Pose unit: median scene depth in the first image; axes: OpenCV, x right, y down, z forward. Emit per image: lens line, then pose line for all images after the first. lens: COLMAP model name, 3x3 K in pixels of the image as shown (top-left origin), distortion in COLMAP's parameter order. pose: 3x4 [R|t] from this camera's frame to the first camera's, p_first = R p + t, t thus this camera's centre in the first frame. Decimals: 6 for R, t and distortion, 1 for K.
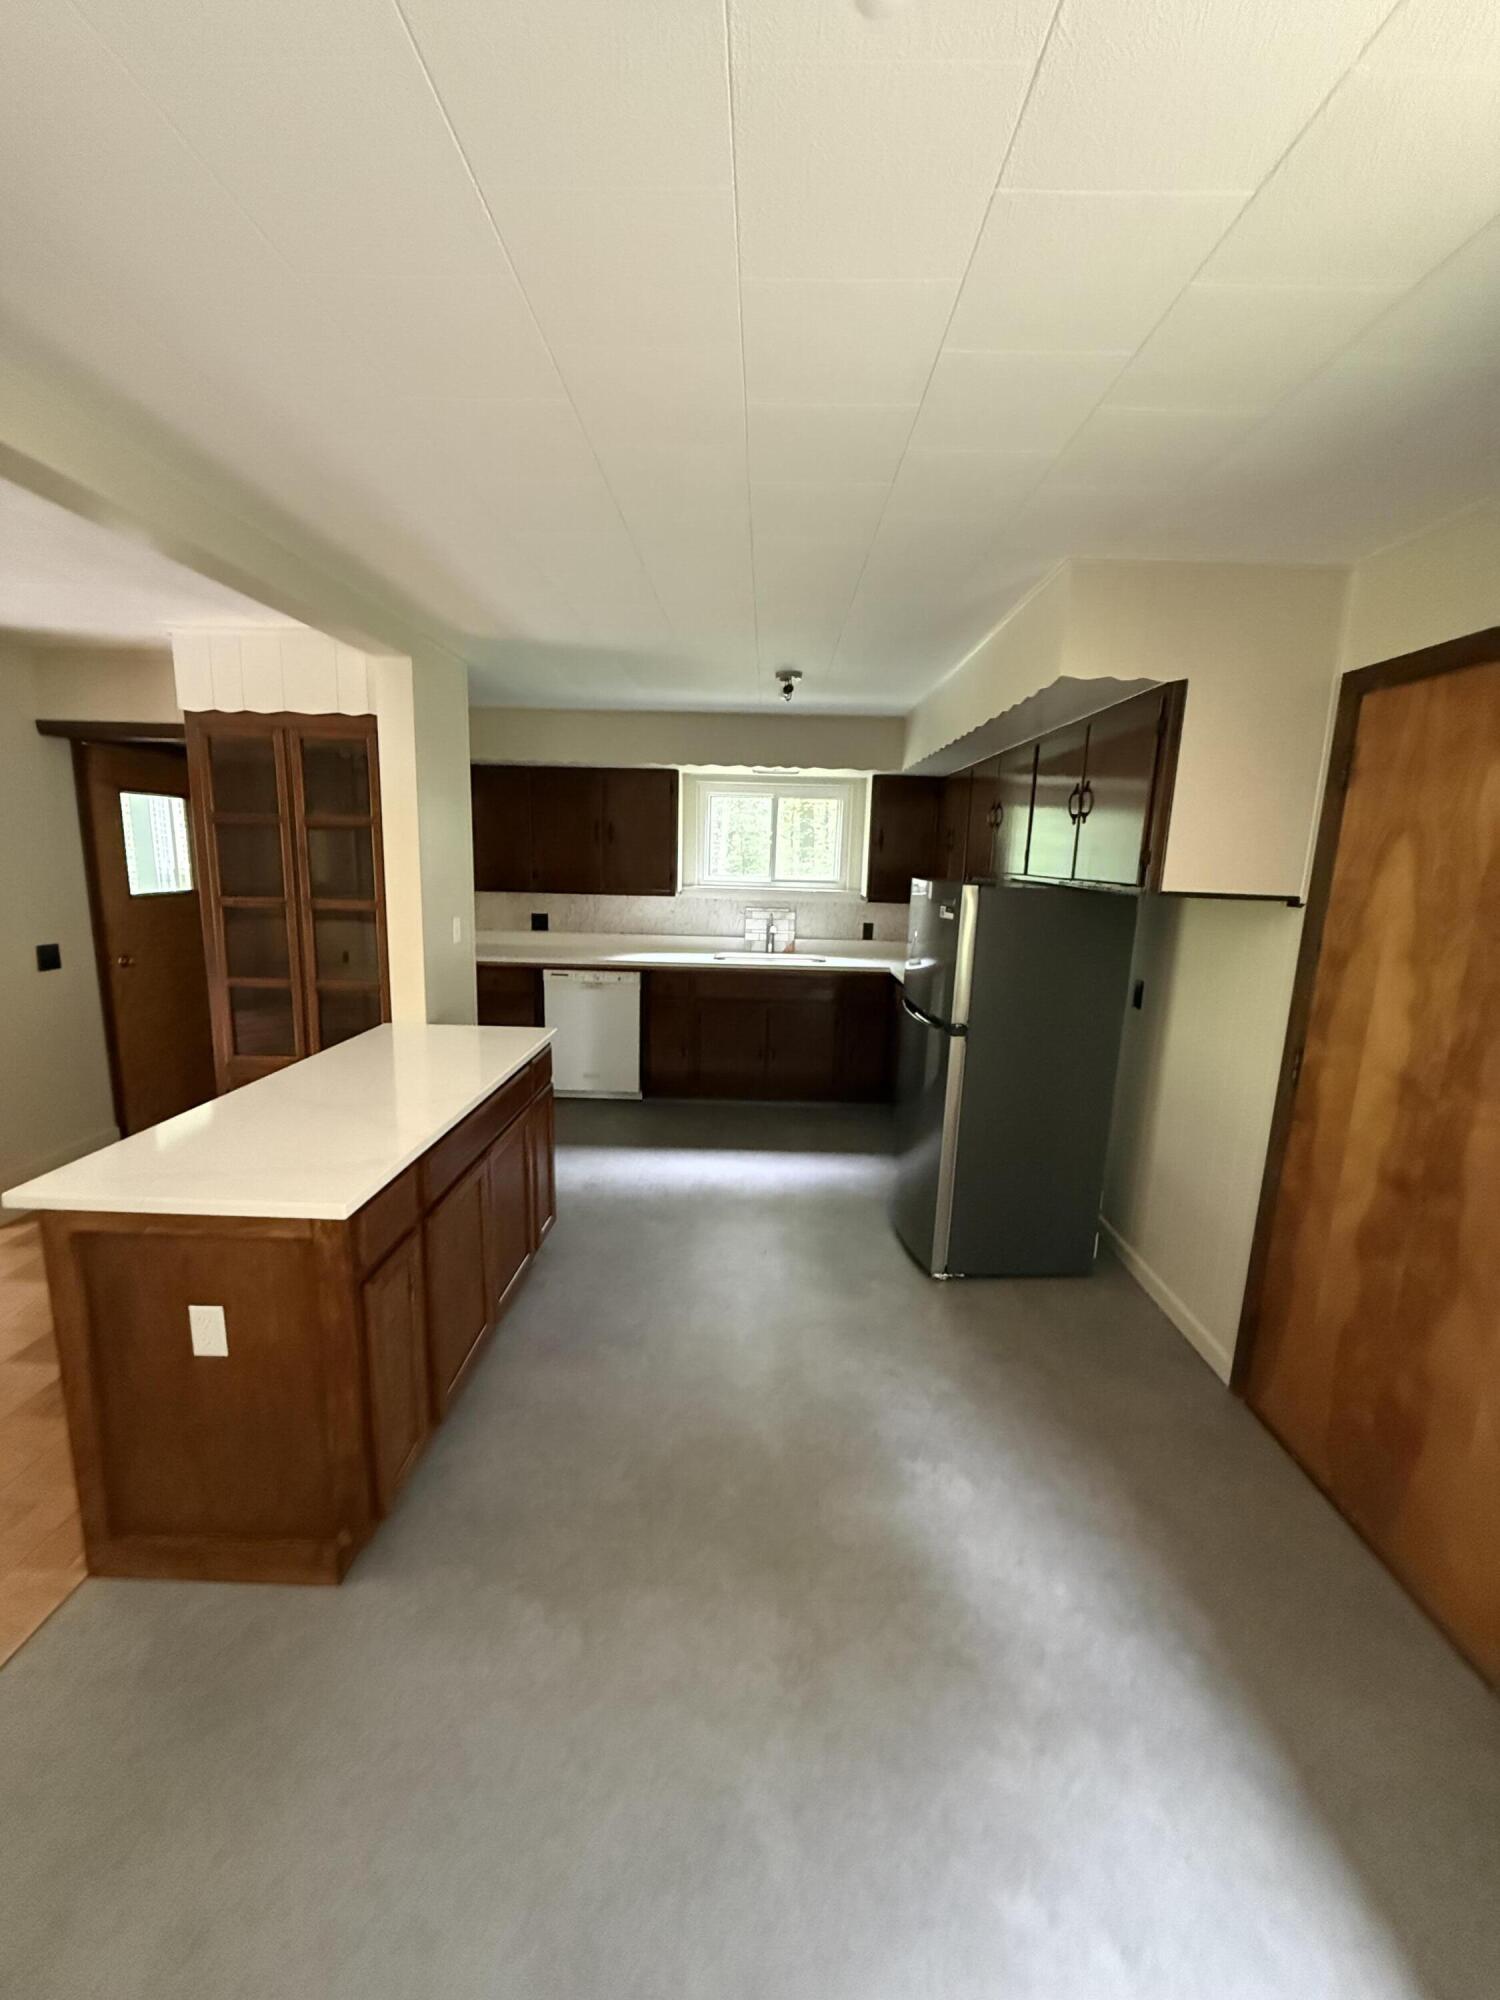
lens RADIAL K [[791.7, 0, 747.7], [0, 791.7, 979.8], [0, 0, 1]] dist [-0.003144, -0.000534]
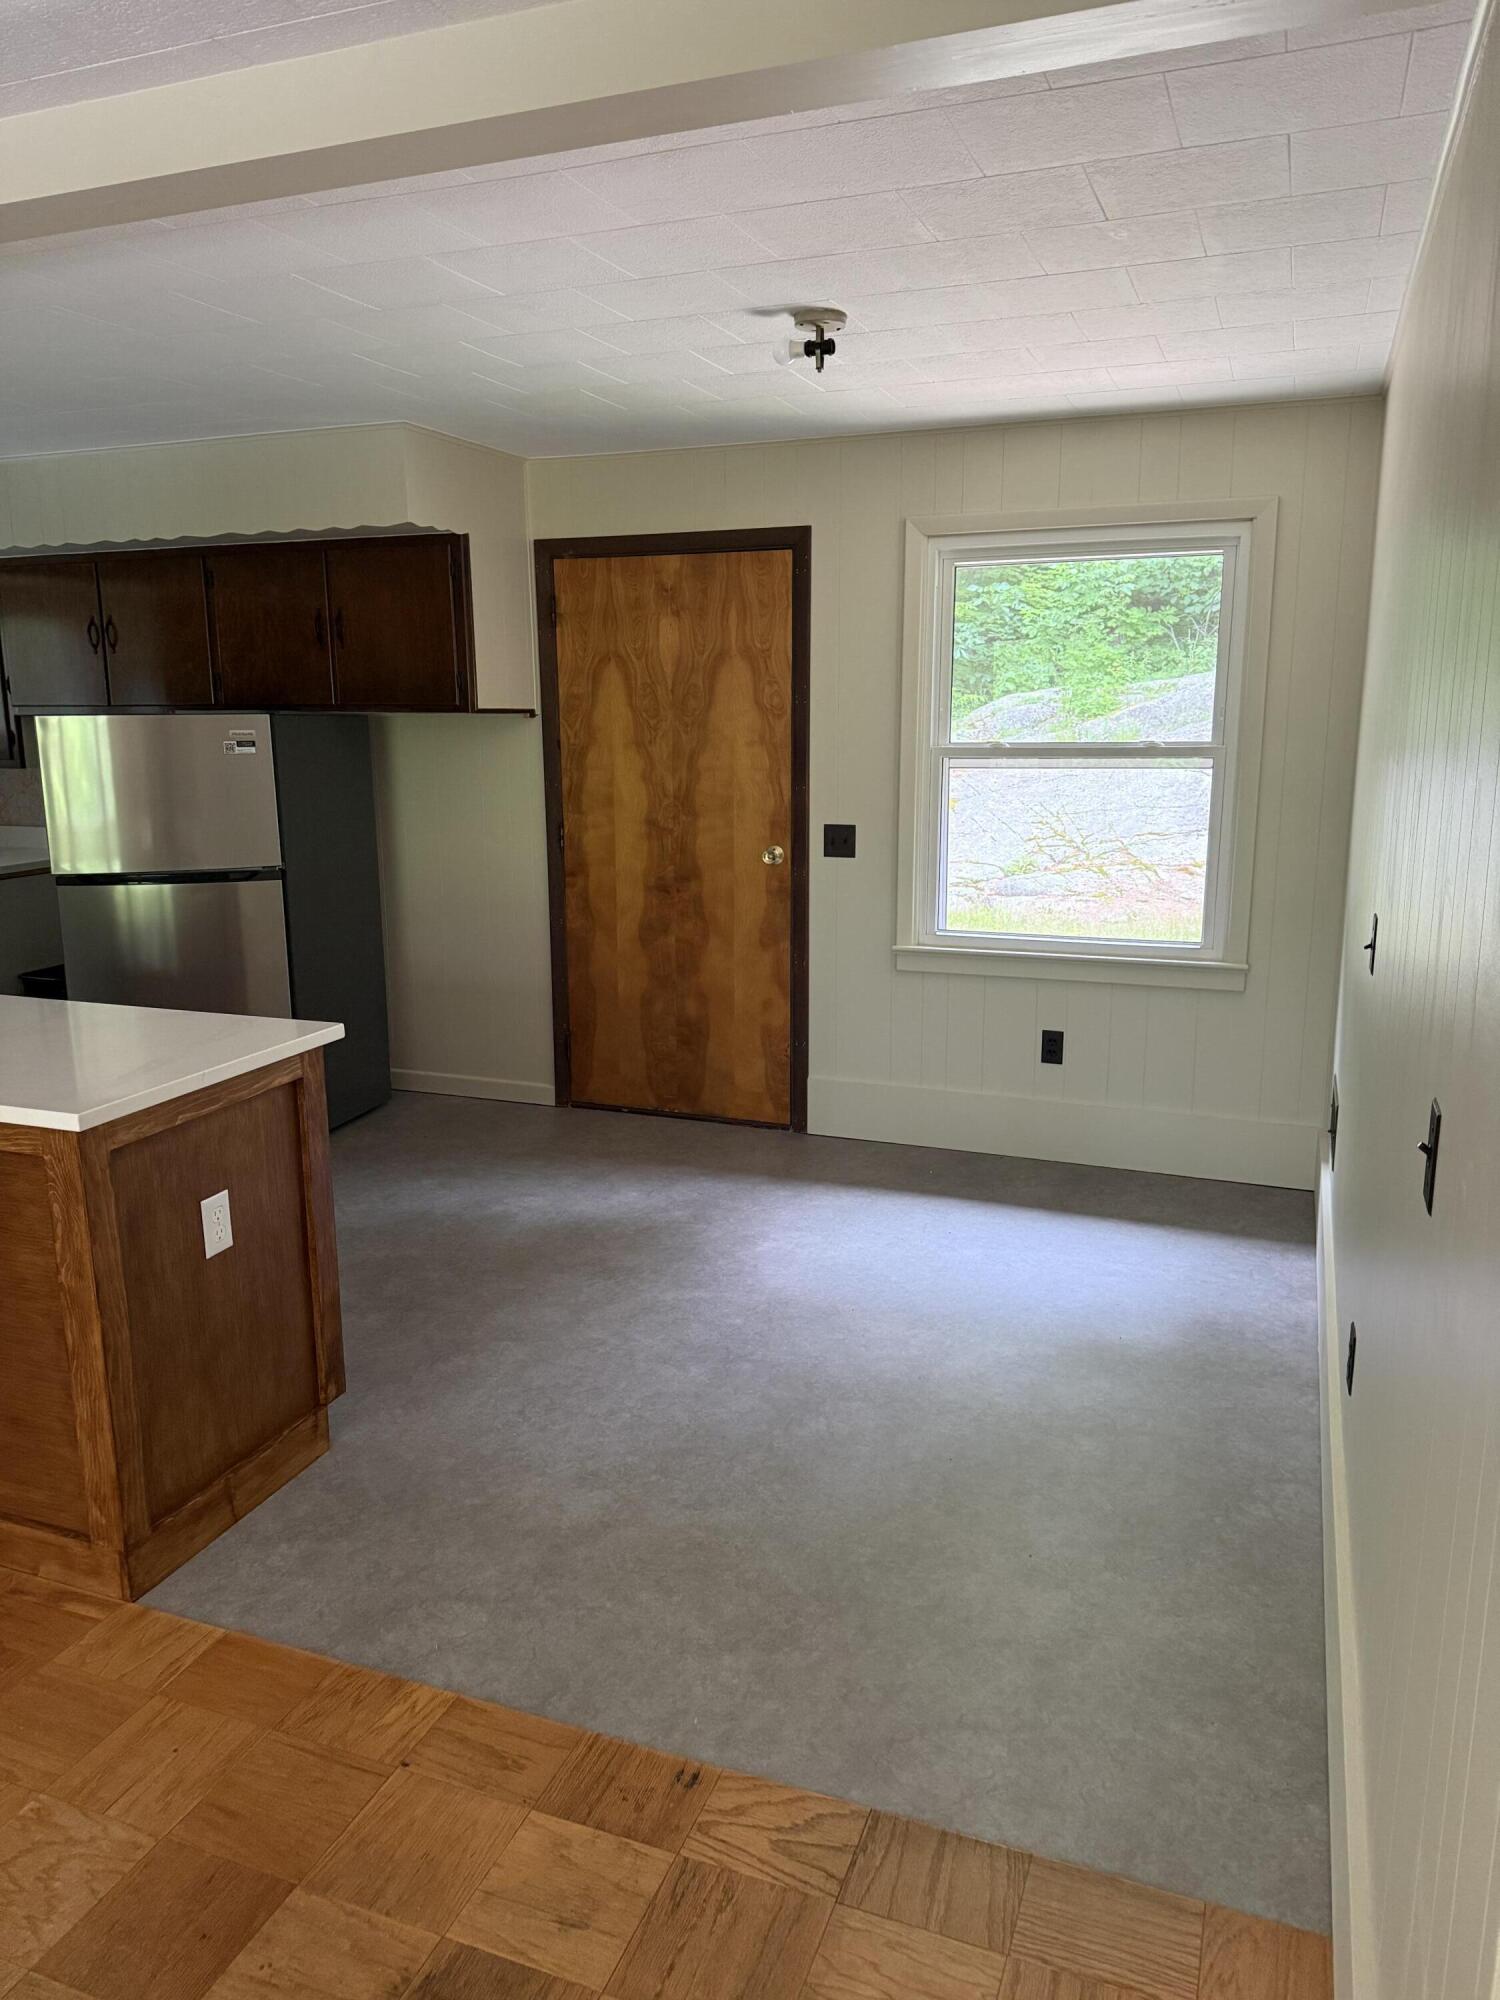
lens RADIAL K [[1411.3, 0, 749.1], [0, 1411.3, 995.2], [0, 0, 1]] dist [0.026955, -0.040052]
pose [[0.335824, -0.220916, 0.915652, -1.572425], [0.171068, 0.970245, 0.171346, 0.015086], [-0.926260, 0.099097, 0.363624, -0.145754]]
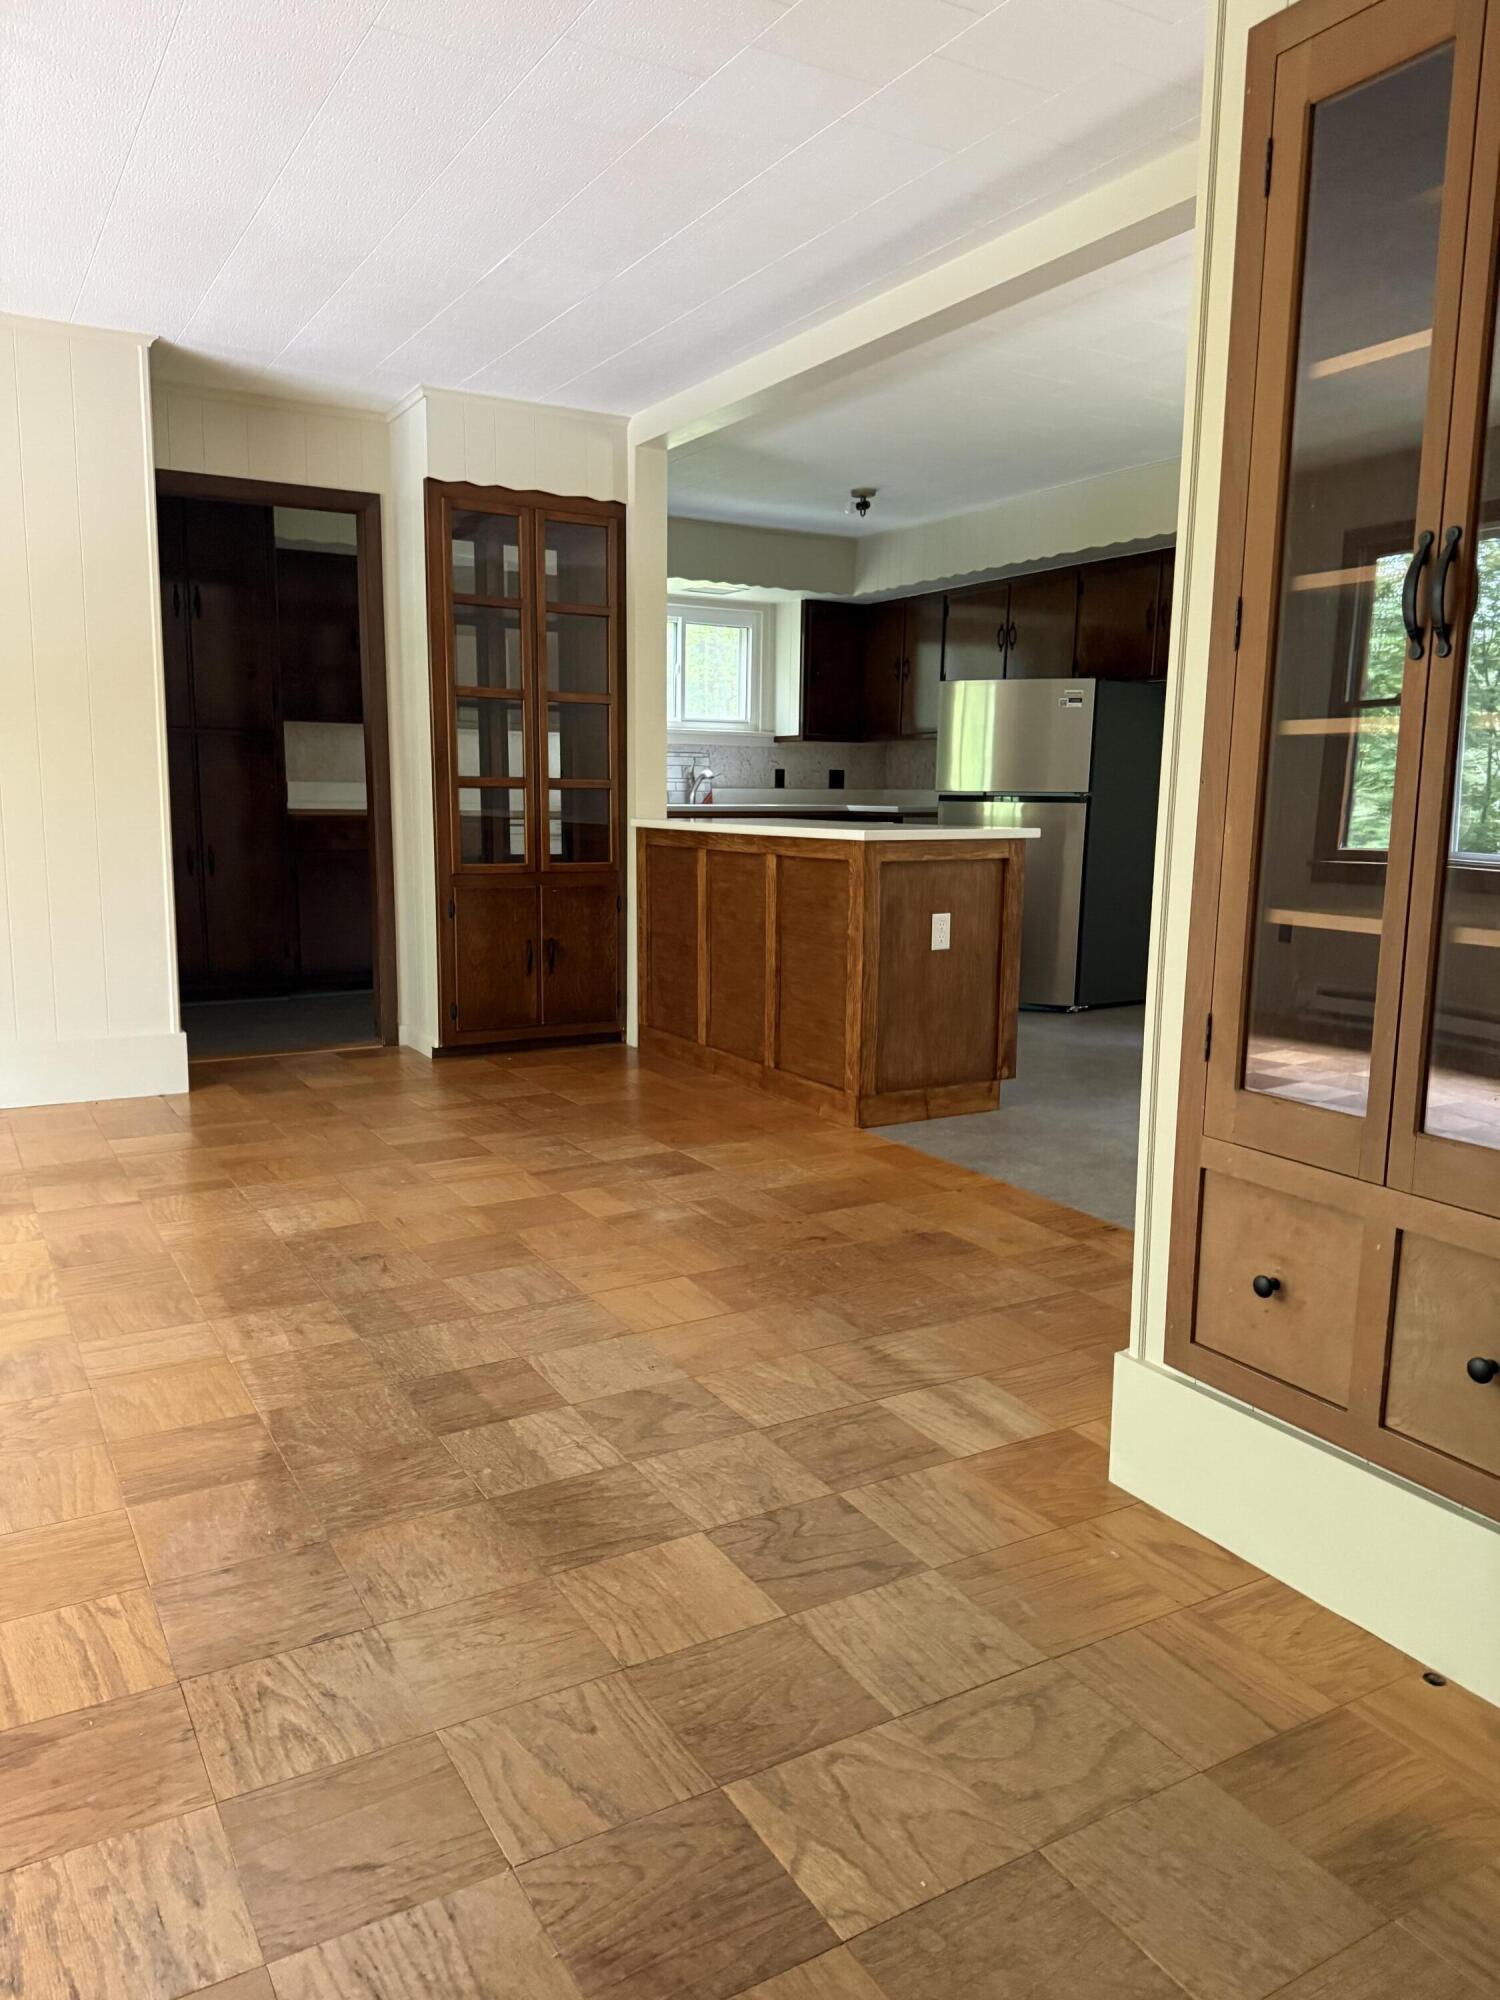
lens RADIAL K [[1411.3, 0, 721.7], [0, 1411.3, 1041.0], [0, 0, 1]] dist [0.026955, -0.040052]
pose [[0.855535, -0.110722, 0.505767, -1.990081], [0.099198, 0.993822, 0.049767, 0.393887], [-0.508153, 0.007593, 0.861234, -0.894431]]
